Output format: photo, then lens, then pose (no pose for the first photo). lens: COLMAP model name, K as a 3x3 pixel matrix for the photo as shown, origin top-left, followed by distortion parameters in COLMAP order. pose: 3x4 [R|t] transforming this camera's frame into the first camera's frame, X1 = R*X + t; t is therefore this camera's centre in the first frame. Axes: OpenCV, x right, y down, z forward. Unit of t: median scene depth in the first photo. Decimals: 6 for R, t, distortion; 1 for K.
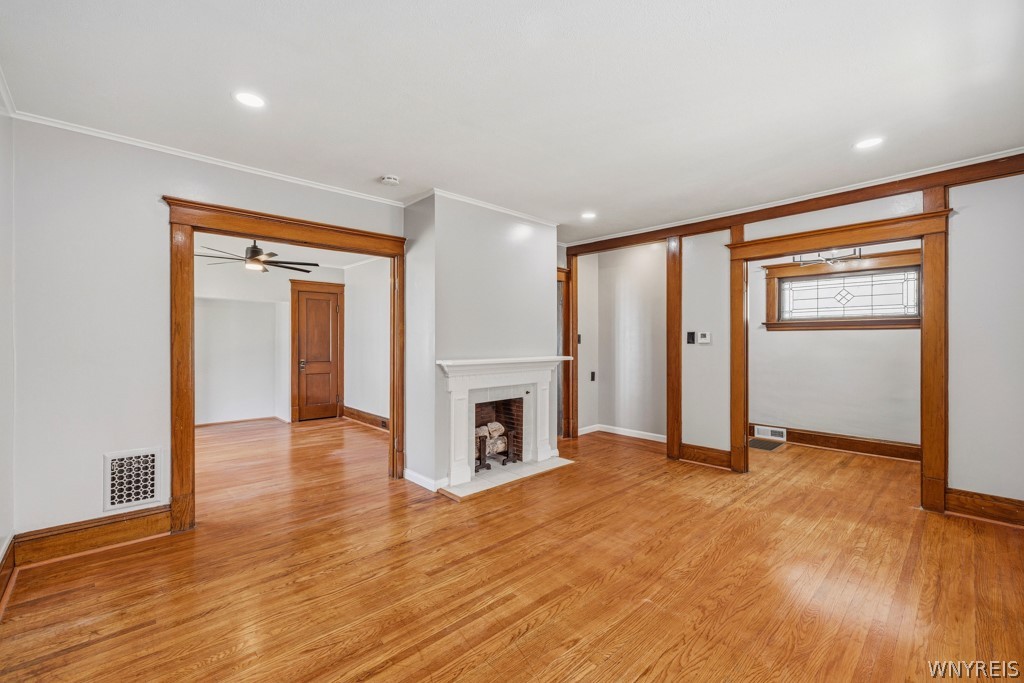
lens RADIAL K [[437.3, 0, 515.6], [0, 437.3, 341.7], [0, 0, 1]] dist [-0.002955, 0.002254]
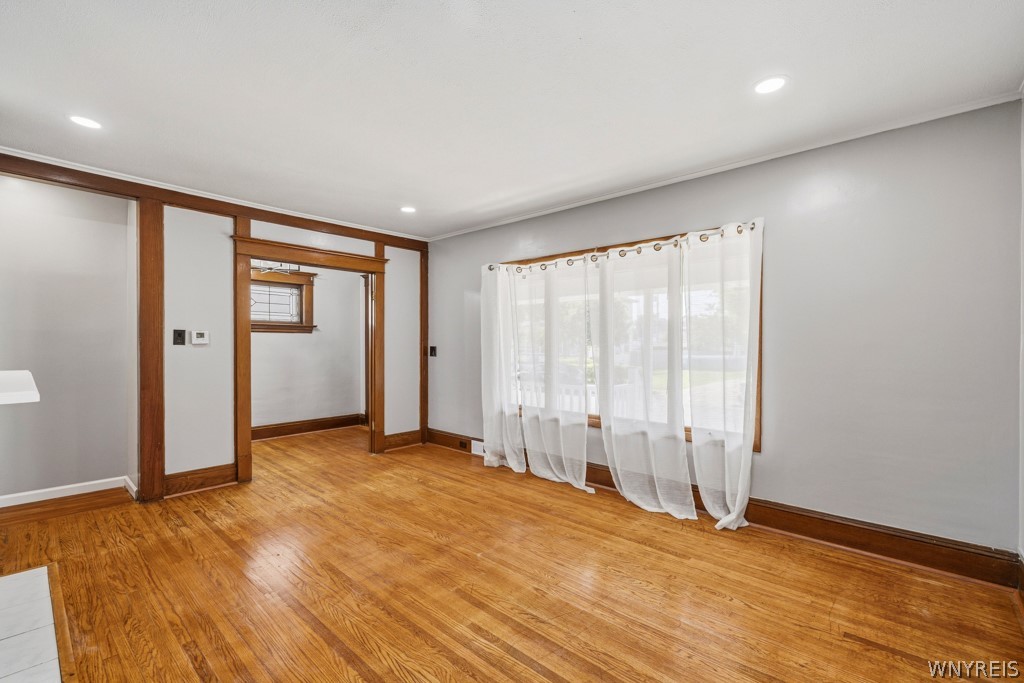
lens RADIAL K [[437.3, 0, 507.6], [0, 437.3, 341.5], [0, 0, 1]] dist [-0.002955, 0.002254]
pose [[-0.071564, 0.005247, 0.997422, -0.571686], [-0.002214, 0.999983, -0.005420, 0.002446], [-0.997434, -0.002596, -0.071551, 0.625141]]
